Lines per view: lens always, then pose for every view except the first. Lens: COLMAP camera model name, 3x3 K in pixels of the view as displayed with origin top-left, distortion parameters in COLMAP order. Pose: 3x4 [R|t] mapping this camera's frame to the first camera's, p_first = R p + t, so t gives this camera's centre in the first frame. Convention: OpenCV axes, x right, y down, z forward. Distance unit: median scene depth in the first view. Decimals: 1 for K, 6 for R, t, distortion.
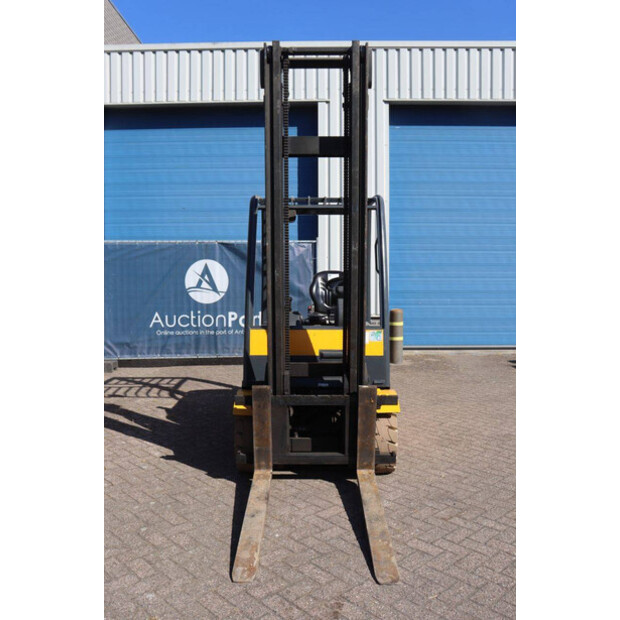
lens RADIAL K [[565.2, 0, 310.2], [0, 565.2, 305.3], [0, 0, 1]] dist [-0.115779, 0.096105]
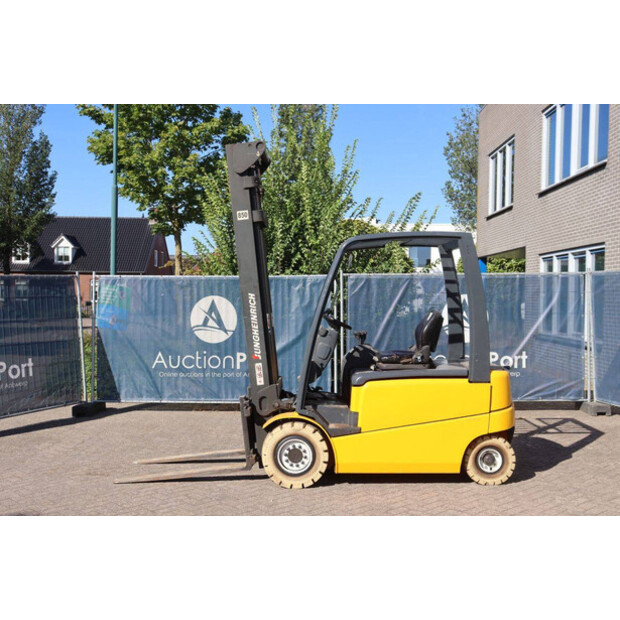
lens RADIAL K [[741.1, 0, 318.1], [0, 741.1, 306.0], [0, 0, 1]] dist [0.000482, 0.000000]
pose [[0.008085, 0.015735, -0.999844, 1.050631], [-0.061917, 0.997965, 0.015204, -0.060891], [0.998049, 0.061785, 0.009043, 0.659054]]
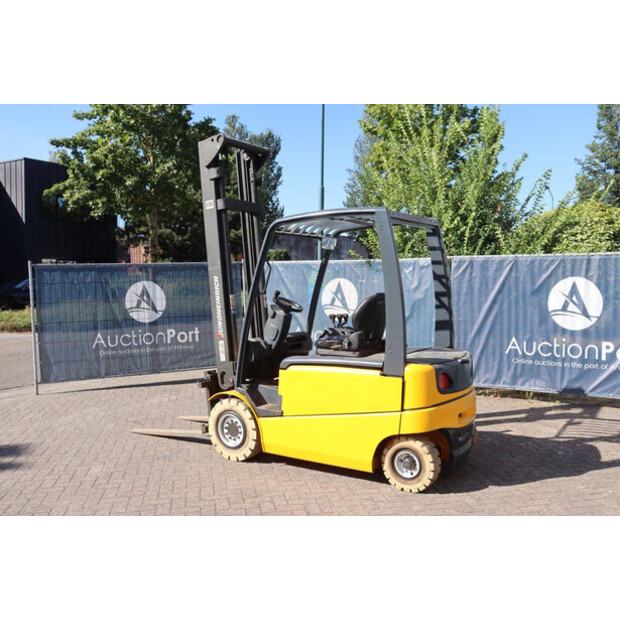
lens RADIAL K [[607.4, 0, 318.3], [0, 607.4, 306.4], [0, 0, 1]] dist [-0.076359, 0.000000]
pose [[-0.531318, 0.042014, -0.846130, 0.723858], [-0.049731, 0.995500, 0.080659, -0.091927], [0.845711, 0.084935, -0.526838, 1.171131]]
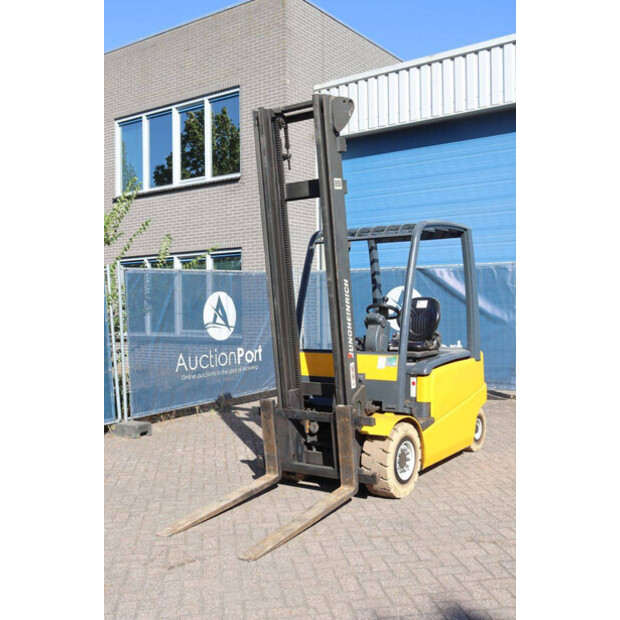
lens RADIAL K [[669.0, 0, 315.5], [0, 669.0, 313.0], [0, 0, 1]] dist [-0.027042, 0.000000]
pose [[0.824226, -0.005644, -0.566233, 0.448999], [-0.014002, 0.999441, -0.030344, 0.003467], [0.566088, 0.032939, 0.823686, -0.052175]]
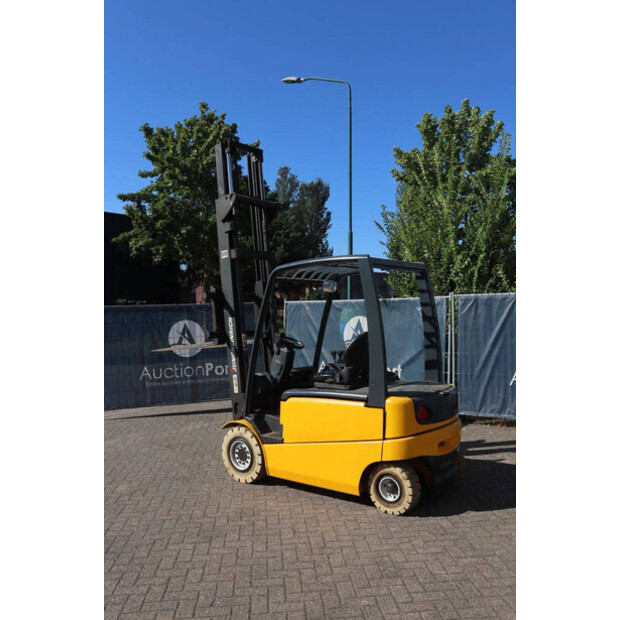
lens RADIAL K [[565.2, 0, 315.5], [0, 565.2, 306.2], [0, 0, 1]] dist [-0.115779, 0.096105]
pose [[-0.612336, -0.000568, -0.790598, 0.701445], [-0.035020, 0.999038, 0.026406, -0.104830], [0.789822, 0.043856, -0.611766, 1.253381]]
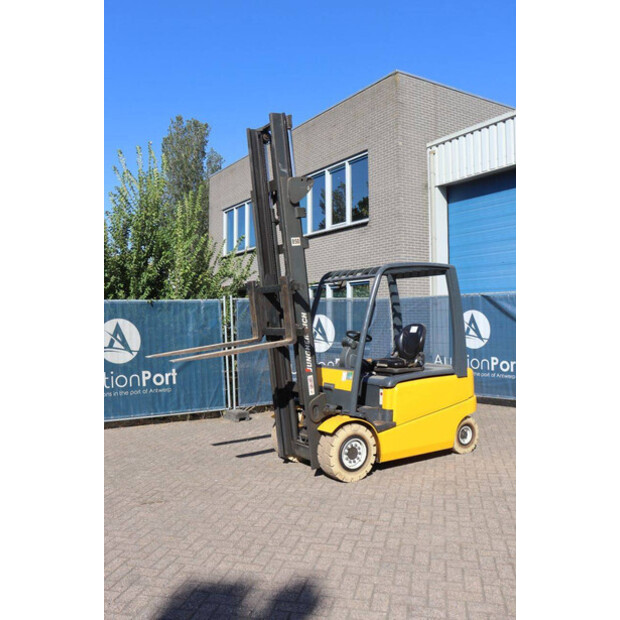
lens RADIAL K [[565.2, 0, 310.0], [0, 565.2, 307.8], [0, 0, 1]] dist [-0.115779, 0.096105]
pose [[0.543317, -0.021451, -0.839253, 0.763095], [-0.036145, 0.998149, -0.048912, -0.023640], [0.838749, 0.056910, 0.541536, 0.132331]]
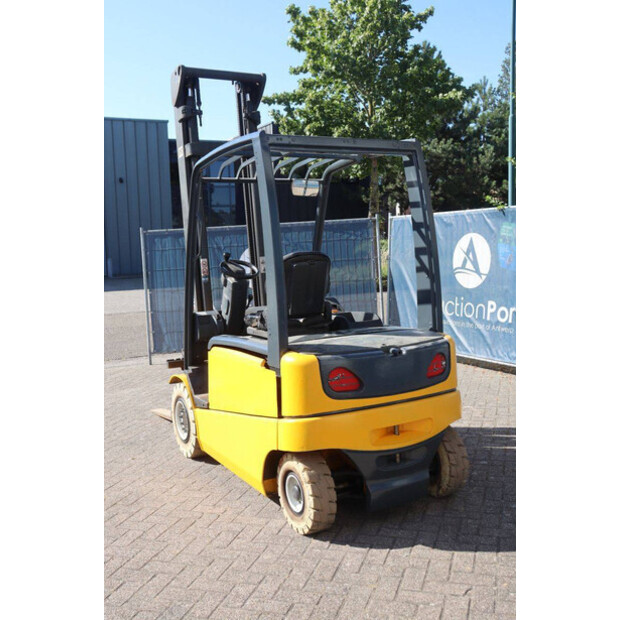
lens RADIAL K [[669.0, 0, 308.6], [0, 669.0, 310.4], [0, 0, 1]] dist [-0.027042, 0.000000]
pose [[-0.872394, 0.080390, -0.482147, 0.328811], [0.008398, 0.988703, 0.149655, -0.089447], [0.488731, 0.126509, -0.863213, 1.367364]]
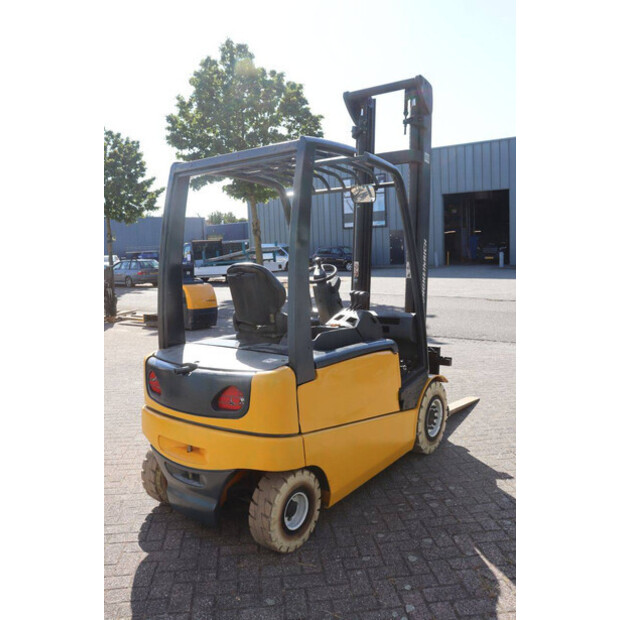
lens RADIAL K [[527.8, 0, 310.7], [0, 527.8, 304.8], [0, 0, 1]] dist [-0.128017, 0.034374]
pose [[-0.808708, -0.040037, 0.586847, -0.319658], [0.060401, 0.986755, 0.150556, -0.083615], [-0.585101, 0.157202, -0.795578, 1.203510]]
